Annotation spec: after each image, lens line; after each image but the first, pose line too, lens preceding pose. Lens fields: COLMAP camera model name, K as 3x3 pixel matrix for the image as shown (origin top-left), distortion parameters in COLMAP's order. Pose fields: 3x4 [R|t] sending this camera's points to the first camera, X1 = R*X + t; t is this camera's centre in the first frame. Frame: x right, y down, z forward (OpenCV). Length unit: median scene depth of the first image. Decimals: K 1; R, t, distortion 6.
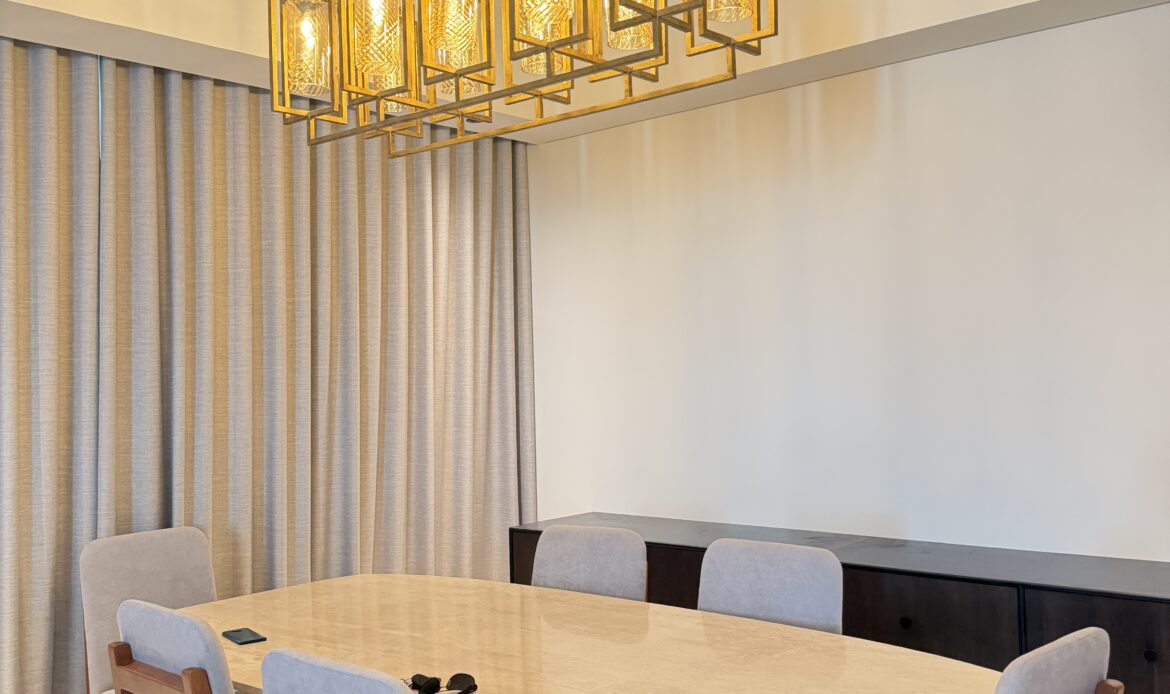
lens RADIAL K [[1047.1, 0, 600.1], [0, 1047.1, 327.6], [0, 0, 1]] dist [0.070291, -0.079559]
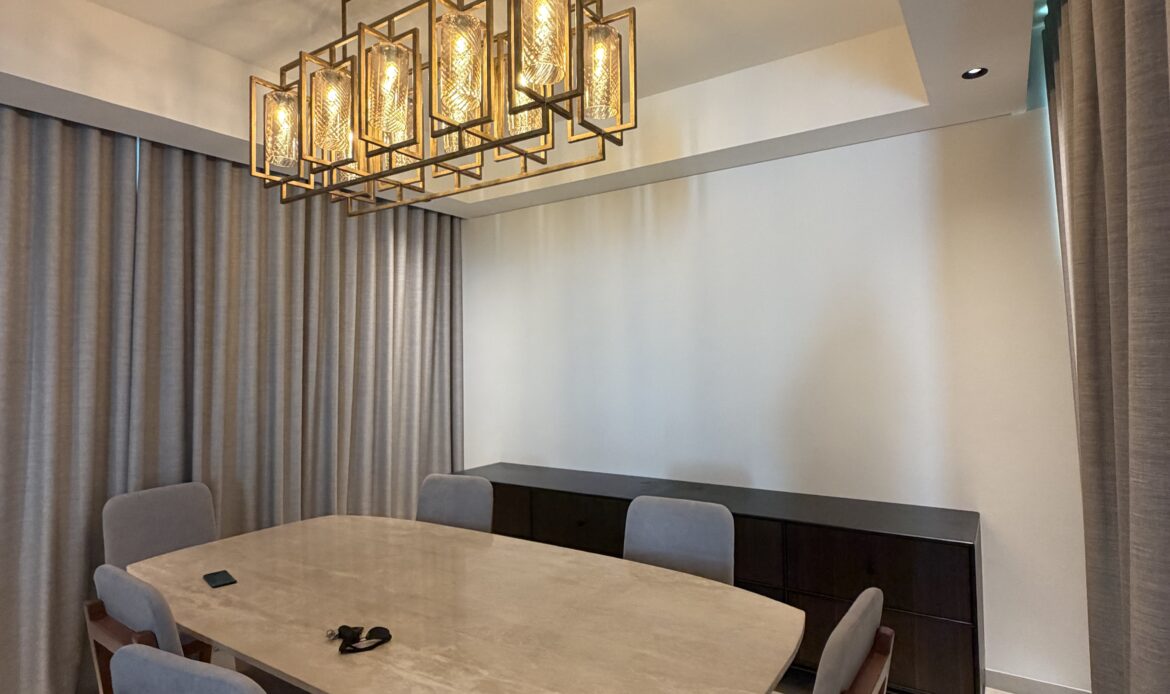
lens RADIAL K [[590.8, 0, 582.0], [0, 590.8, 333.0], [0, 0, 1]] dist [0.001901, 0.002030]
pose [[0.993343, 0.016867, 0.113952, 0.012828], [-0.016304, 0.999850, -0.005872, -0.009902], [-0.114034, 0.003975, 0.993469, 0.175673]]
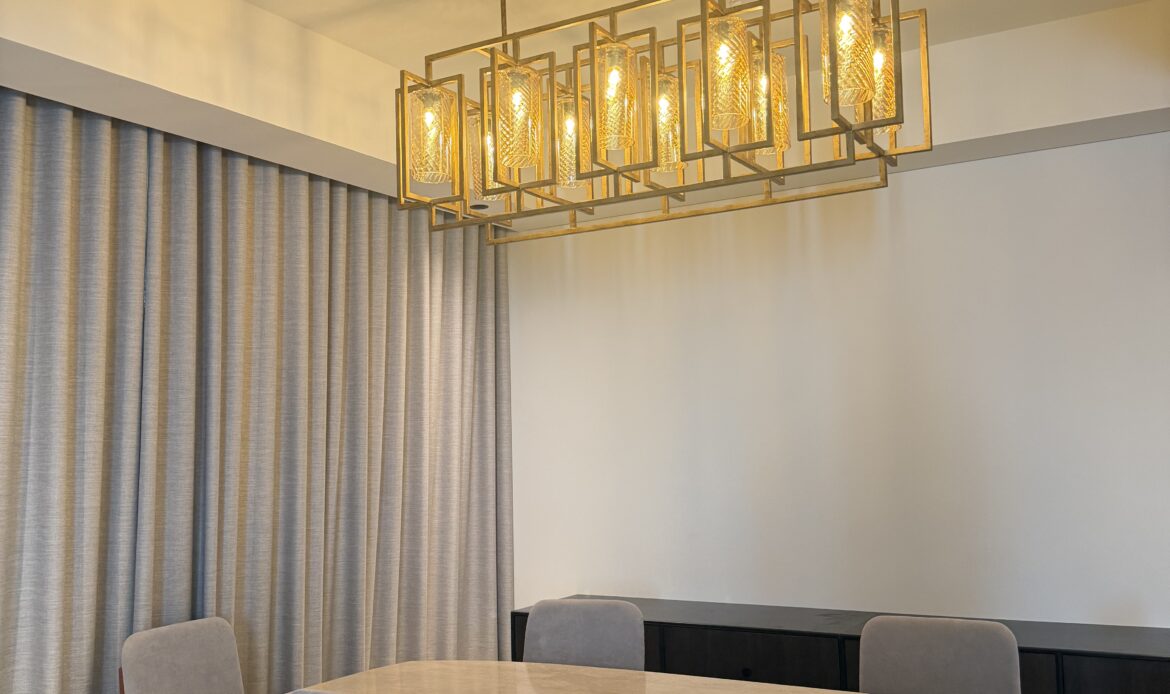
lens RADIAL K [[1047.1, 0, 562.0], [0, 1047.1, 345.9], [0, 0, 1]] dist [0.070291, -0.079559]
pose [[0.985283, 0.018734, 0.169902, -0.254158], [-0.008196, 0.998011, -0.062512, 0.000547], [-0.170735, 0.060200, 0.983476, -0.010646]]
